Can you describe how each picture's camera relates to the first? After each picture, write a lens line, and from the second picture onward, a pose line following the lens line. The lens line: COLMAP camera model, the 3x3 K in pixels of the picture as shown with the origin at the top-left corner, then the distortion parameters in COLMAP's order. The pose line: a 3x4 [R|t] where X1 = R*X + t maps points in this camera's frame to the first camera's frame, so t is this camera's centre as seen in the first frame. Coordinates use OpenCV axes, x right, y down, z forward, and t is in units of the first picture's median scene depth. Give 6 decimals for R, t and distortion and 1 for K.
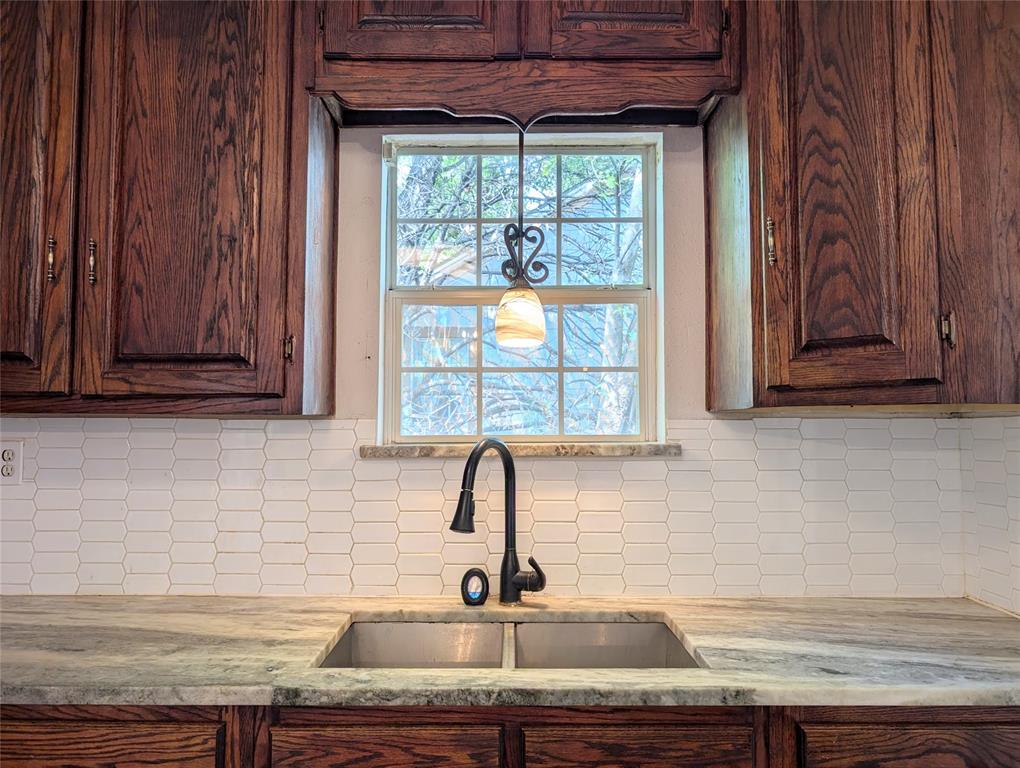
lens RADIAL K [[741.7, 0, 511.4], [0, 741.7, 375.2], [0, 0, 1]] dist [0.002172, -0.001027]
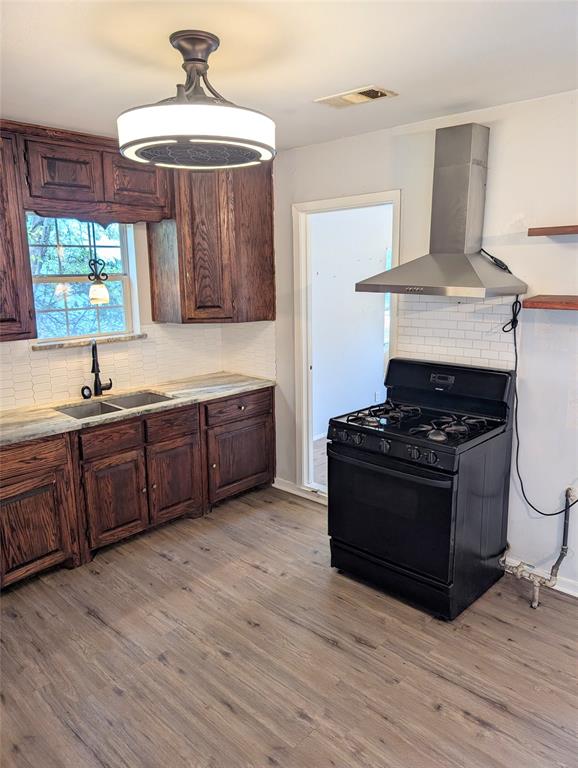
lens RADIAL K [[550.2, 0, 293.6], [0, 550.2, 382.7], [0, 0, 1]] dist [-0.000385, 0.001031]
pose [[0.684699, -0.155817, 0.711975, -1.073274], [-0.035617, 0.968558, 0.246224, -0.310135], [-0.727955, -0.193948, 0.657621, -0.994026]]
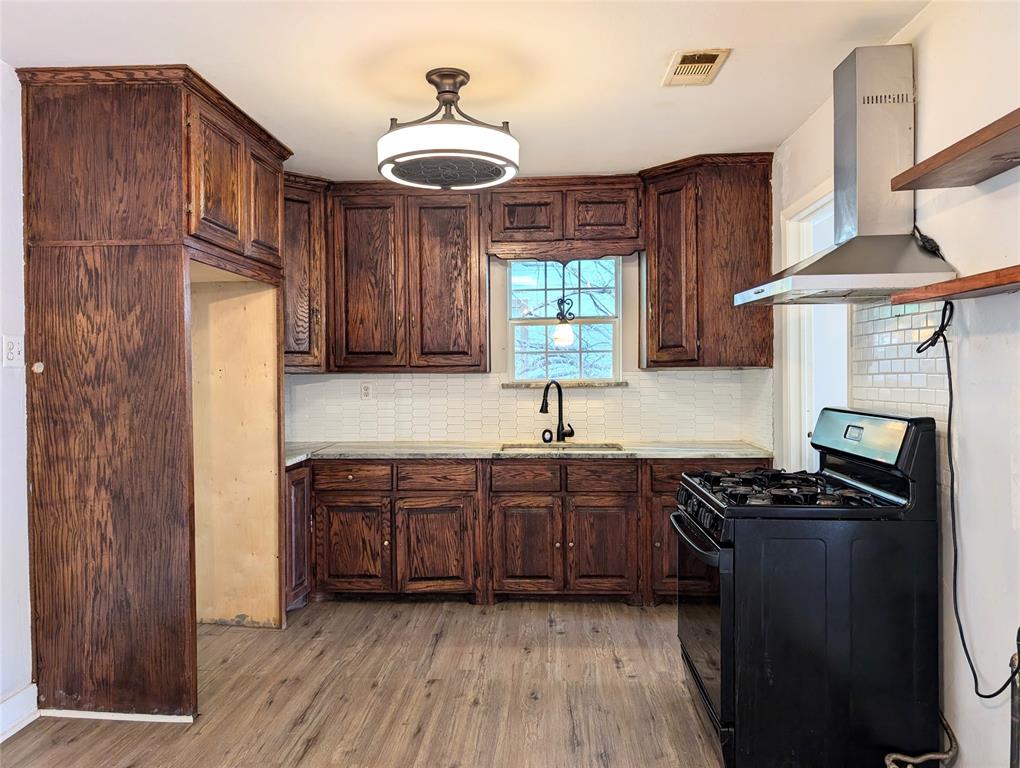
lens RADIAL K [[733.2, 0, 509.3], [0, 733.2, 372.3], [0, 0, 1]] dist [0.005973, -0.004118]
pose [[0.998518, -0.010277, -0.053439, -0.047323], [0.013793, 0.997735, 0.065835, -0.124956], [0.052642, -0.066474, 0.996399, -1.736097]]
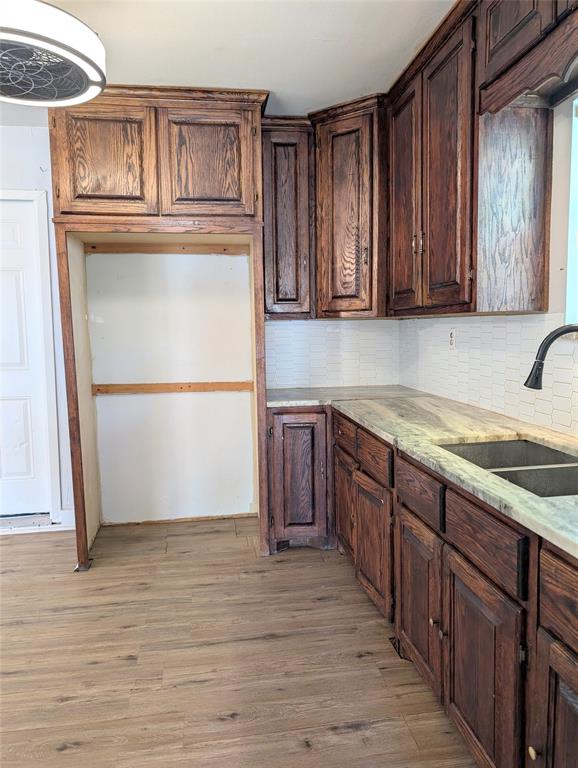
lens RADIAL K [[550.2, 0, 293.6], [0, 550.2, 382.7], [0, 0, 1]] dist [-0.000385, 0.001031]
pose [[0.157872, 0.092514, -0.983116, 0.930593], [0.076688, 0.991446, 0.105612, 0.047506], [0.984477, -0.092066, 0.149426, 0.364111]]
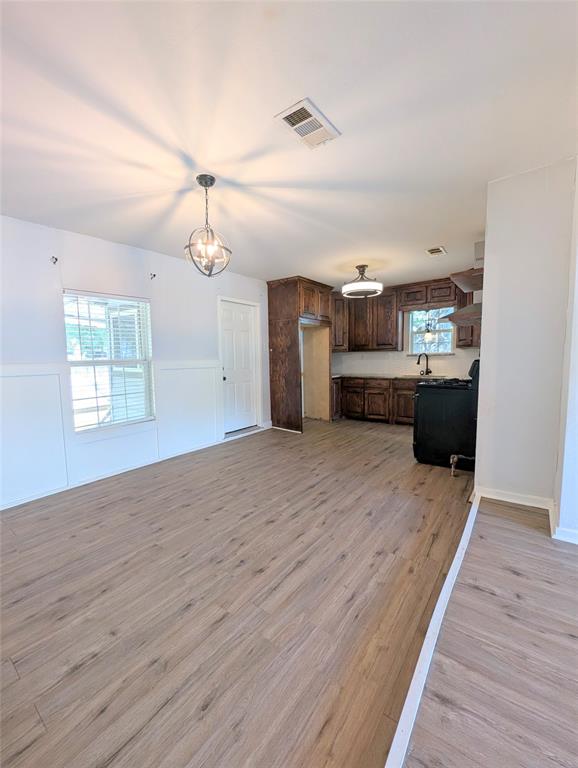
lens RADIAL K [[317.8, 0, 289.1], [0, 317.8, 385.7], [0, 0, 1]] dist [-0.000459, -0.000314]
pose [[0.799444, 0.039863, -0.599417, 0.894883], [0.055421, 0.988647, 0.139662, -0.123524], [0.598179, -0.144872, 0.788158, -2.614627]]
